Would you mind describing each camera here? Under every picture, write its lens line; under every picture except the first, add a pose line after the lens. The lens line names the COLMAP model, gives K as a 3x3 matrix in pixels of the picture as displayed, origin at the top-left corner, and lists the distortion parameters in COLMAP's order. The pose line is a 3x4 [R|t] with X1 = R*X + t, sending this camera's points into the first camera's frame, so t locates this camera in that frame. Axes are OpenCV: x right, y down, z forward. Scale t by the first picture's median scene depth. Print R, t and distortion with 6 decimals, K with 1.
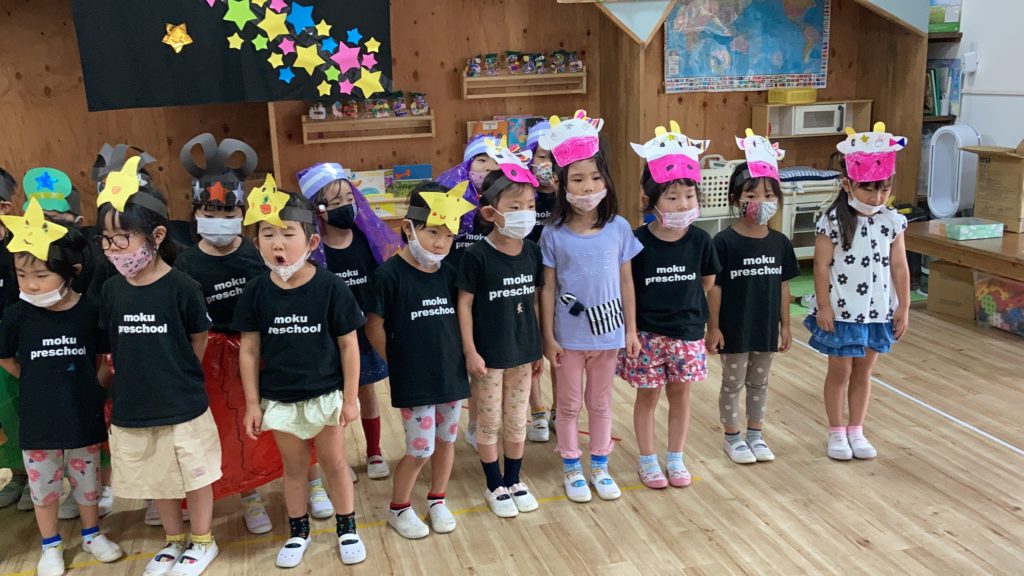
lens RADIAL K [[963.8, 0, 501.4], [0, 963.8, 292.7], [0, 0, 1]] dist [0.066135, -0.131039]
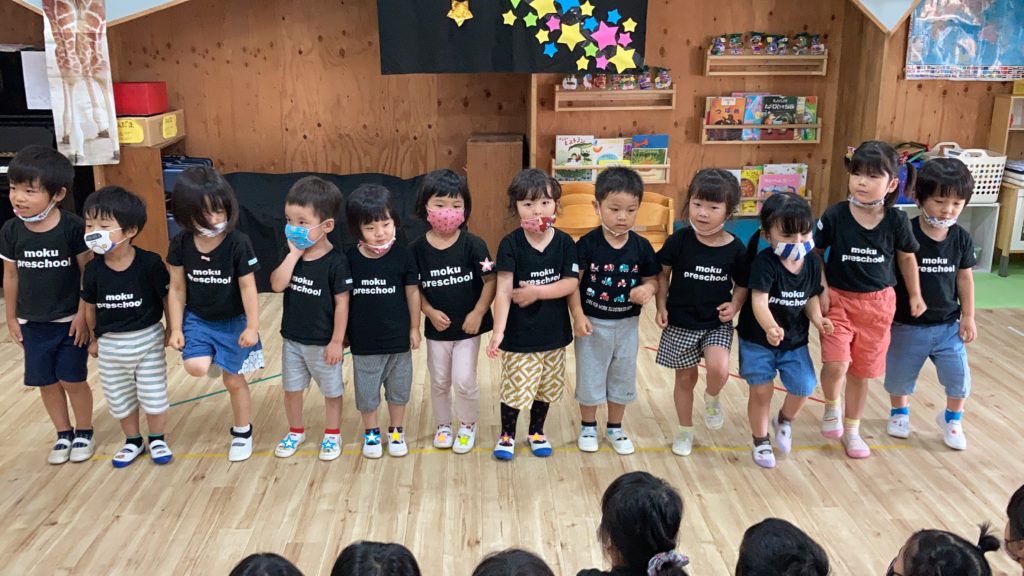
lens RADIAL K [[972.1, 0, 509.9], [0, 972.1, 285.6], [0, 0, 1]] dist [0.020399, -0.034833]
pose [[0.978901, 0.089900, -0.183498, -0.037268], [-0.083332, 0.995585, 0.043209, 0.000999], [0.186572, -0.027006, 0.982070, -0.112926]]
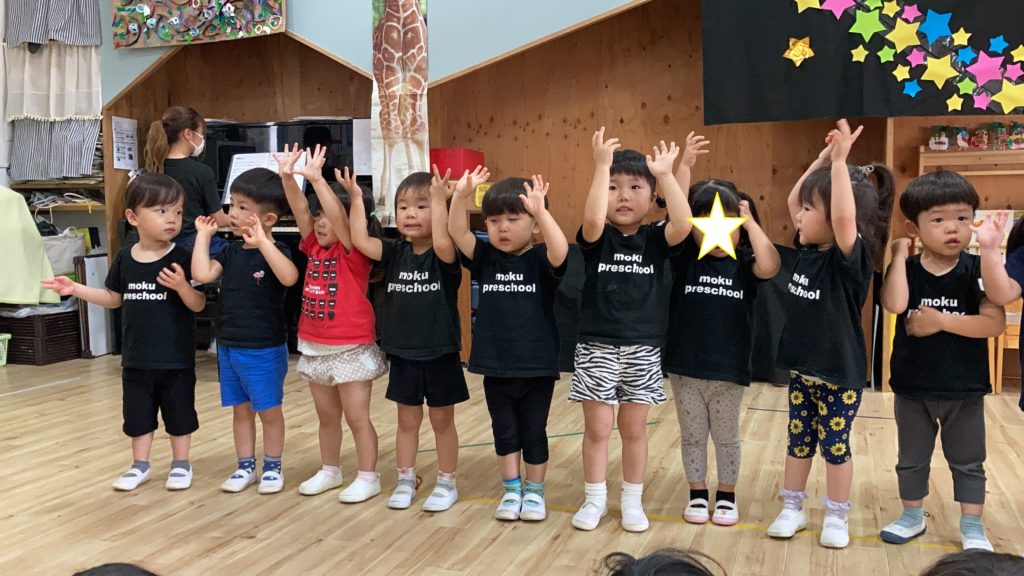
lens RADIAL K [[964.9, 0, 511.4], [0, 964.9, 278.5], [0, 0, 1]] dist [0.023484, -0.007884]
pose [[0.842782, 0.068818, -0.533837, -0.038204], [-0.150968, 0.982205, -0.111719, 0.111109], [0.516649, 0.174748, 0.838175, 0.063881]]
